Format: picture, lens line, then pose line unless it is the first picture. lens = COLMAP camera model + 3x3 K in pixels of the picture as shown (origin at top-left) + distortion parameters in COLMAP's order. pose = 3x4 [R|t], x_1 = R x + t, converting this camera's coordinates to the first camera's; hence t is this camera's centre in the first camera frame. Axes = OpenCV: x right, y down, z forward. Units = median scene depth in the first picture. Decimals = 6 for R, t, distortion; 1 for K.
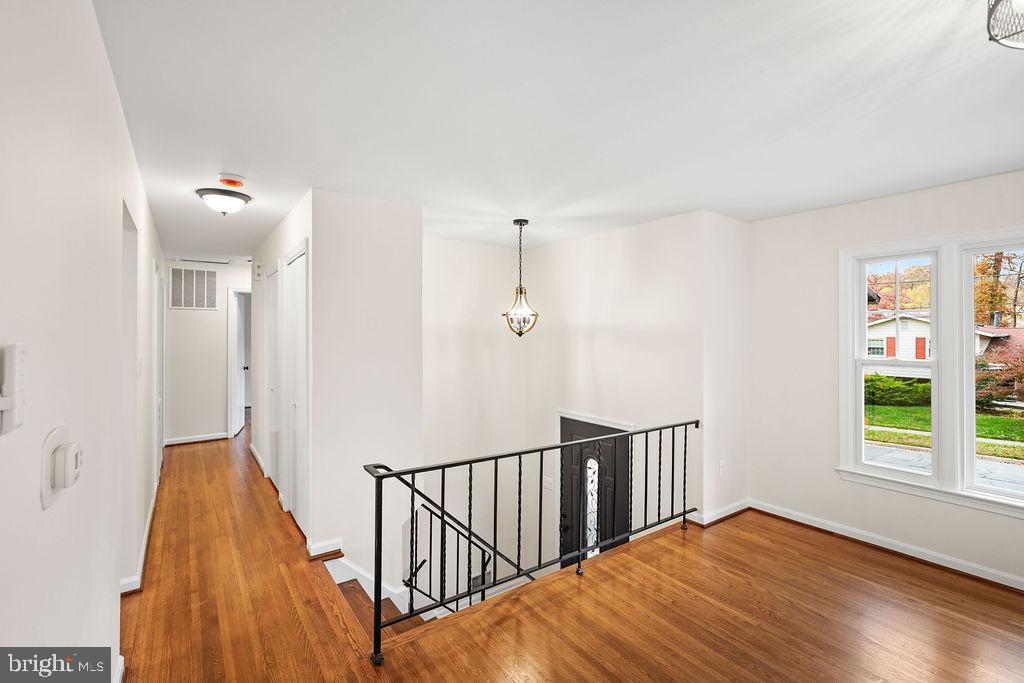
lens RADIAL K [[457.6, 0, 508.9], [0, 457.6, 331.4], [0, 0, 1]] dist [-0.017635, 0.008133]
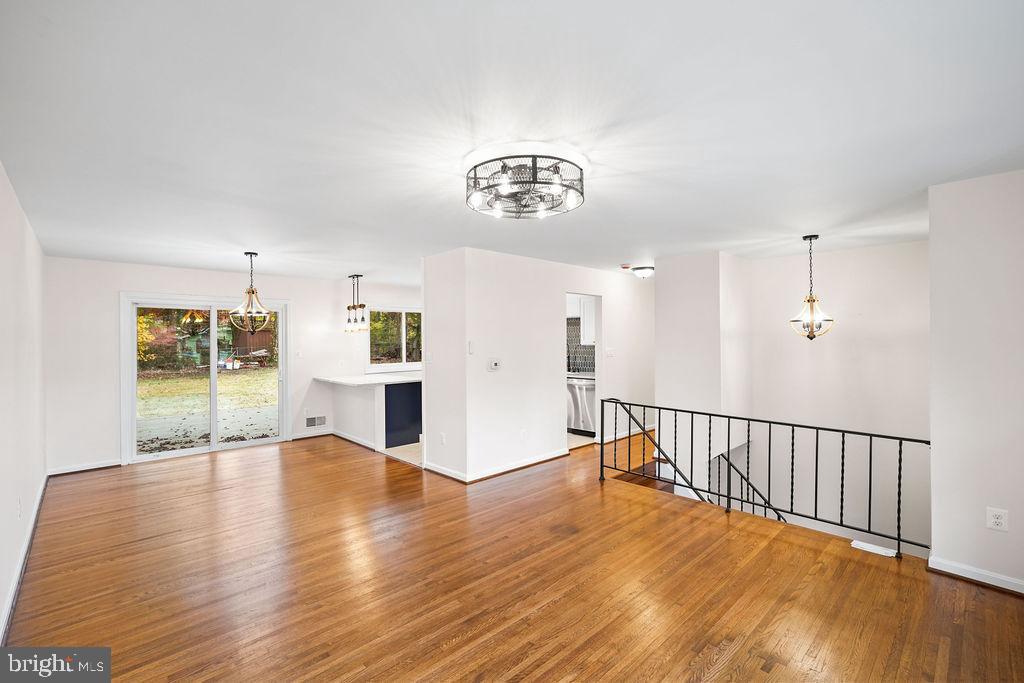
lens RADIAL K [[457.6, 0, 508.9], [0, 457.6, 331.4], [0, 0, 1]] dist [-0.017635, 0.008133]
pose [[0.147947, -0.004436, -0.988985, 1.679572], [-0.001619, 0.999988, -0.004728, -0.003267], [0.988994, 0.002300, 0.147938, 0.175846]]
